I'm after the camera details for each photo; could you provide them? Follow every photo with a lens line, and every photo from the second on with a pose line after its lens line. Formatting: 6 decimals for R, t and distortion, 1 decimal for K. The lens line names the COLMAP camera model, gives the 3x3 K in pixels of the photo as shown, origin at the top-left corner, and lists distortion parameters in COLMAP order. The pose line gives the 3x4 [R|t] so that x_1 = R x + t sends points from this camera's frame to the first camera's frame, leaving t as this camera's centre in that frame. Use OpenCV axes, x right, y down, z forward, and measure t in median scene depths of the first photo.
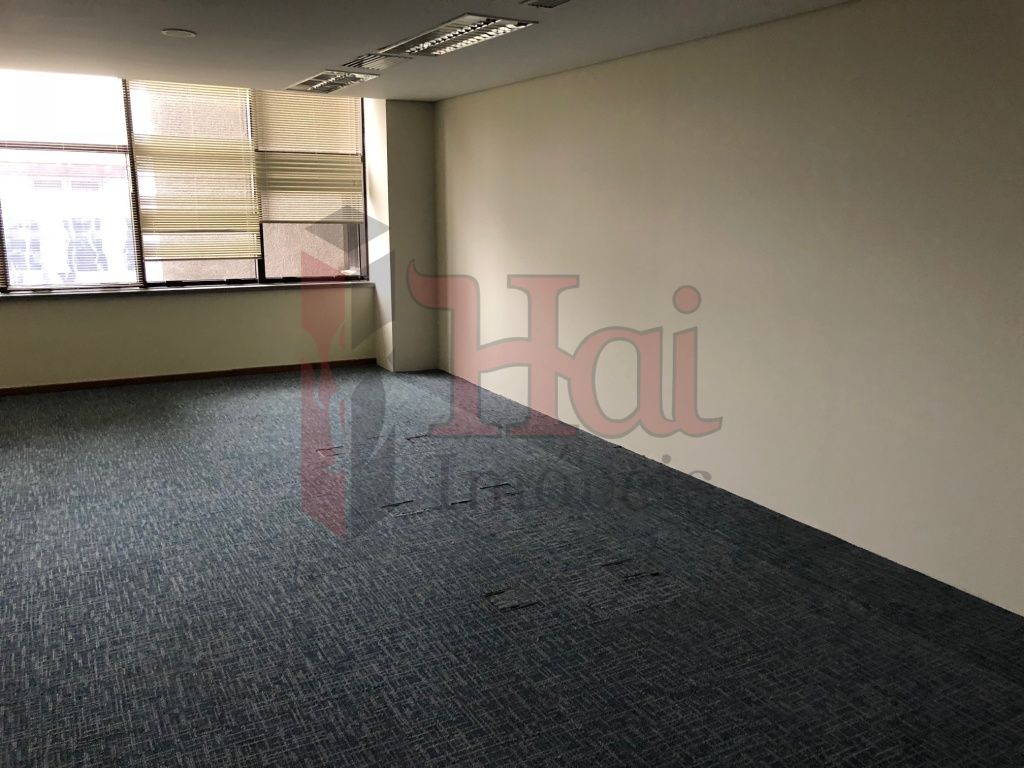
lens RADIAL K [[851.6, 0, 514.5], [0, 851.6, 382.0], [0, 0, 1]] dist [0.003560, -0.044015]
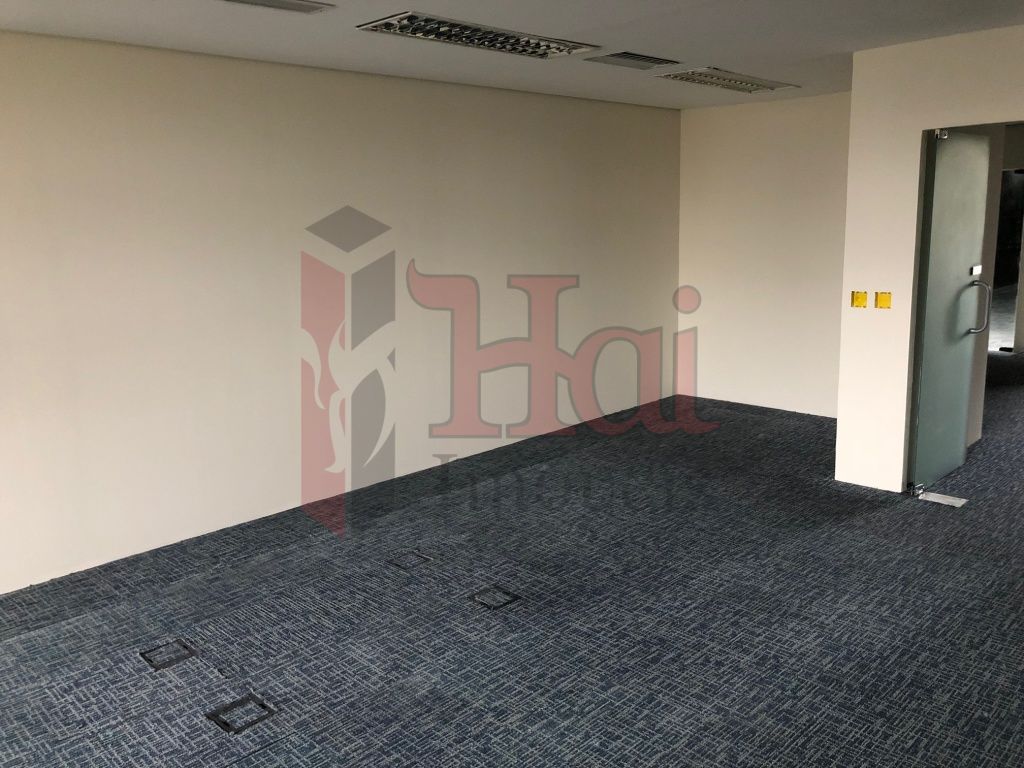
lens RADIAL K [[851.6, 0, 513.8], [0, 851.6, 385.7], [0, 0, 1]] dist [0.003560, -0.044015]
pose [[-0.275141, -0.197374, 0.940926, -1.195939], [0.228903, 0.937106, 0.263507, -0.336478], [-0.933756, 0.287882, -0.212657, 1.383661]]
